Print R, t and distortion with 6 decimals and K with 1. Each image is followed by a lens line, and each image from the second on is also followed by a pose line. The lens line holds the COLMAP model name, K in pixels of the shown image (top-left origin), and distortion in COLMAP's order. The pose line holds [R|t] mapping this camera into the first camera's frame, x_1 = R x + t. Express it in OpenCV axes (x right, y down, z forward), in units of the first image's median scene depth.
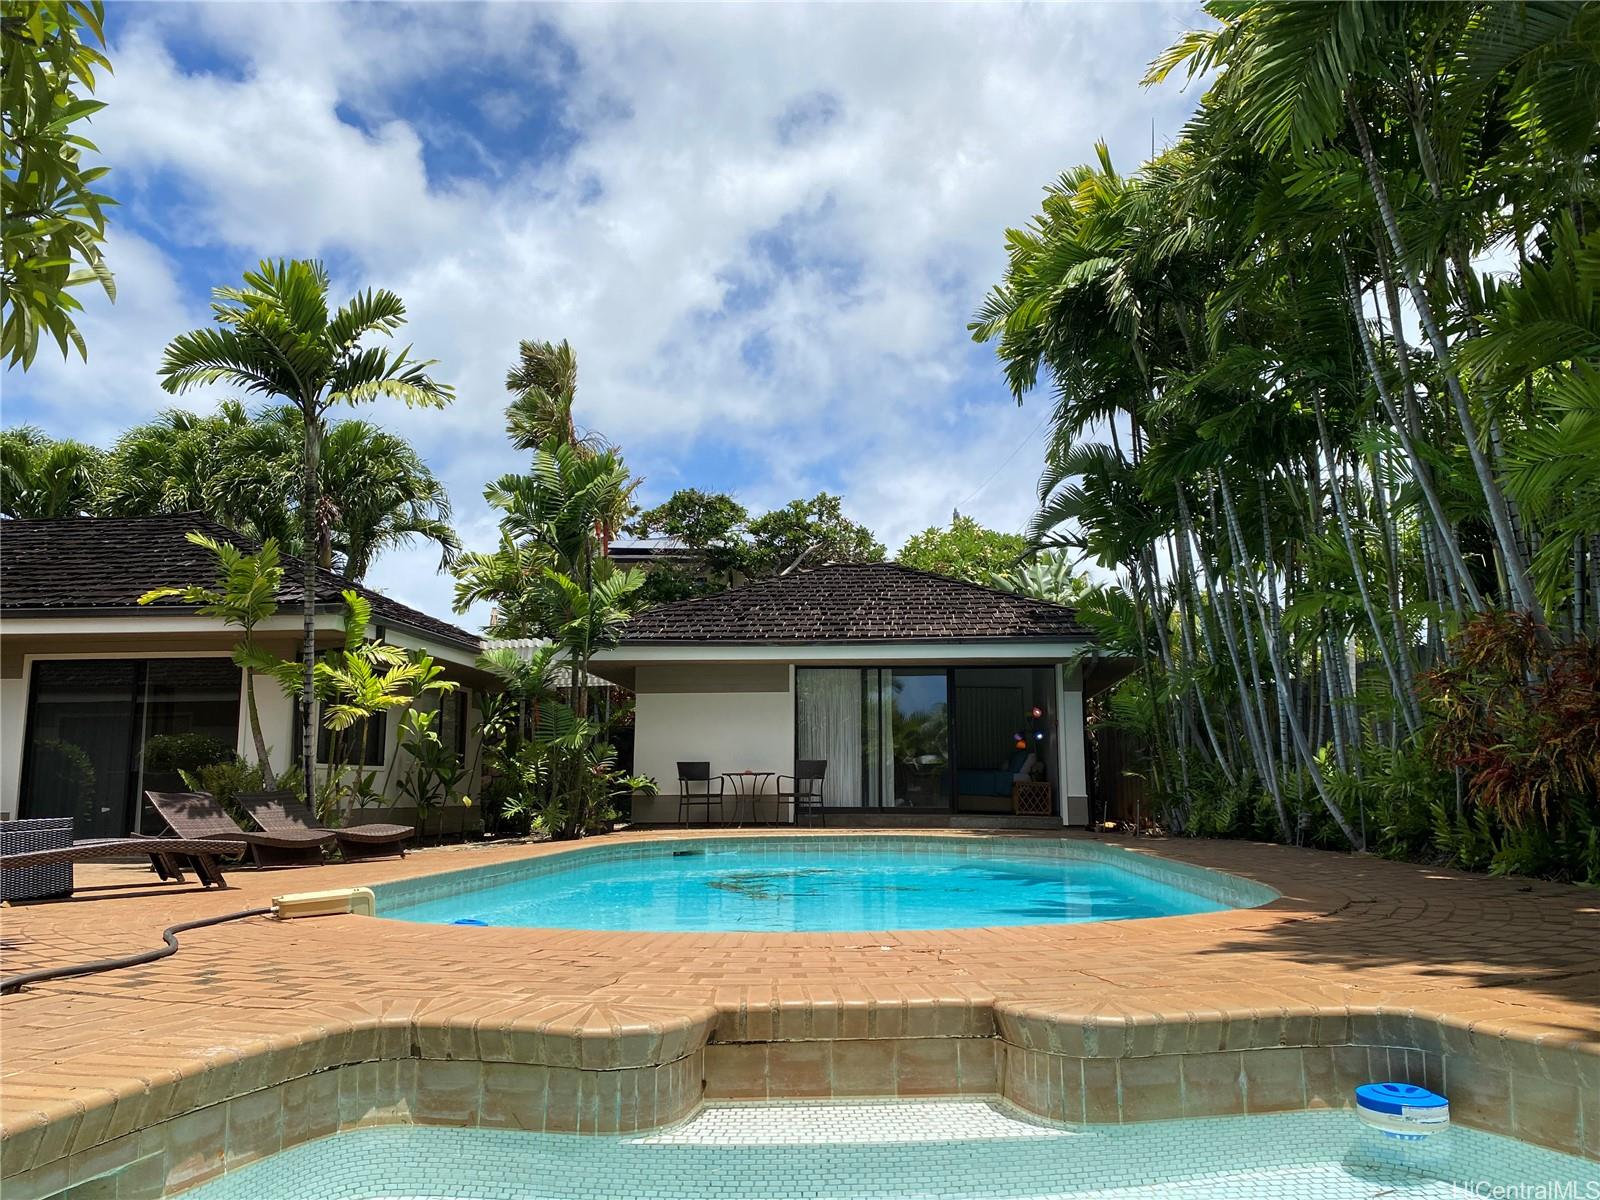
lens RADIAL K [[1225.0, 0, 801.5], [0, 1225.0, 602.3], [0, 0, 1]] dist [0.045879, -0.062333]
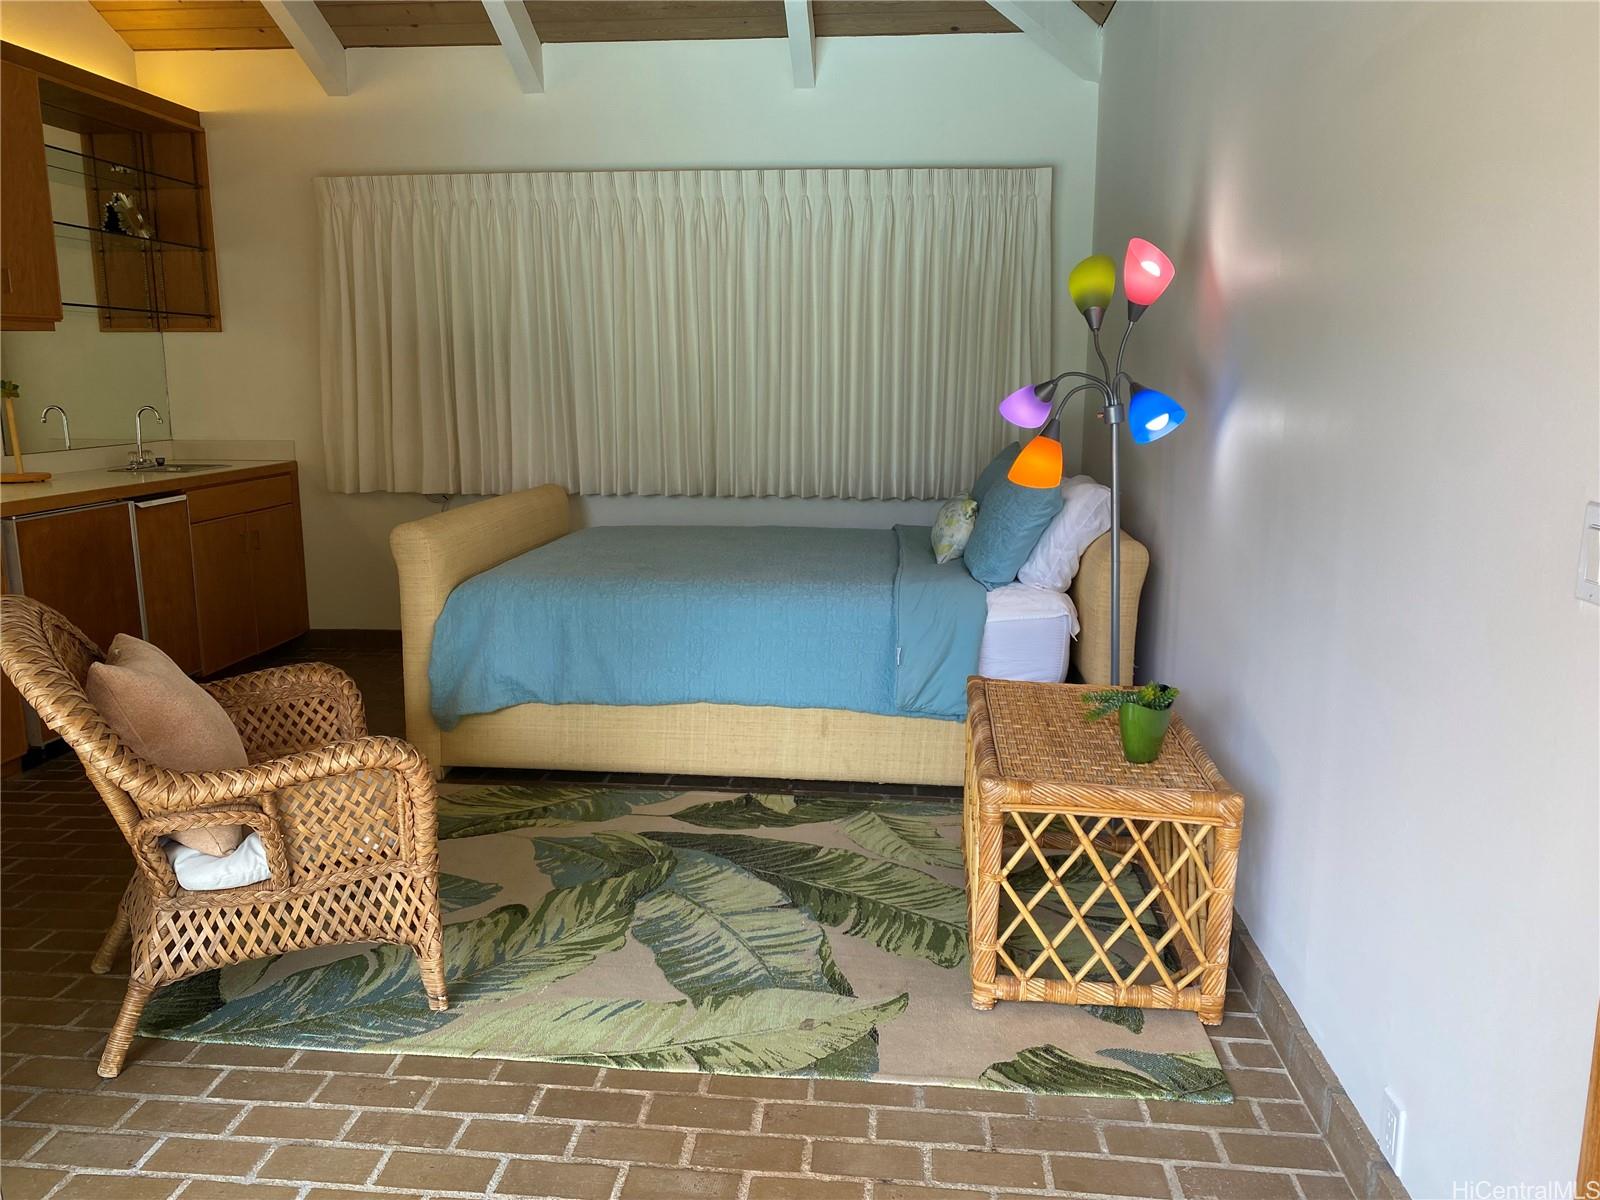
lens RADIAL K [[1225.0, 0, 798.3], [0, 1225.0, 599.6], [0, 0, 1]] dist [0.045879, -0.062333]
pose [[0.999972, 0.006286, -0.004180, 0.148021], [-0.004499, 0.940889, 0.338686, 0.076639], [0.006062, -0.338657, 0.940890, 0.842406]]
